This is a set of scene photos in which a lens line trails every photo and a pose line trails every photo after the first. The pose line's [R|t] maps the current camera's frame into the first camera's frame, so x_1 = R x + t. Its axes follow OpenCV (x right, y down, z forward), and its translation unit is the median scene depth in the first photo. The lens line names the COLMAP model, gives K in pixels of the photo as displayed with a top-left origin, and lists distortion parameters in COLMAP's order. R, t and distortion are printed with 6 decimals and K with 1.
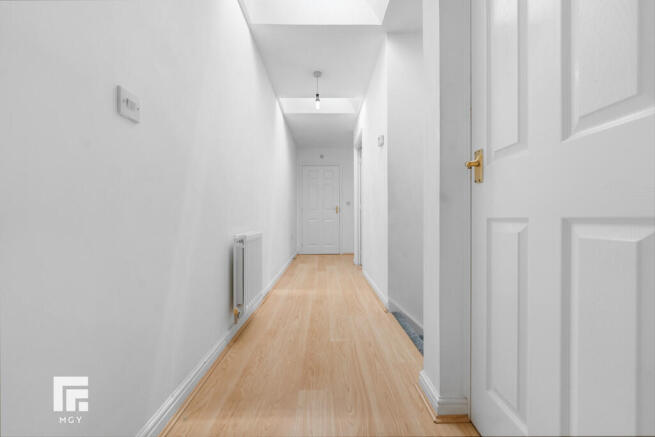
lens RADIAL K [[269.1, 0, 327.0], [0, 269.1, 219.1], [0, 0, 1]] dist [0.000460, -0.000043]
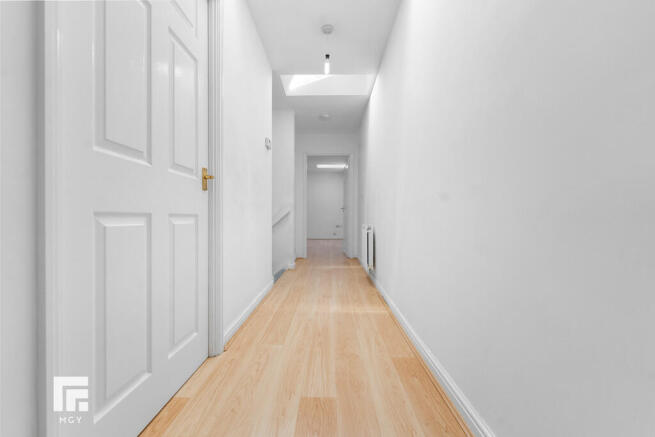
lens RADIAL K [[269.1, 0, 327.9], [0, 269.1, 219.4], [0, 0, 1]] dist [0.000460, -0.000043]
pose [[0.999792, 0.008903, -0.018325, 0.005090], [-0.008857, 0.999957, 0.002621, 0.005816], [0.018347, -0.002458, 0.999829, 0.181291]]
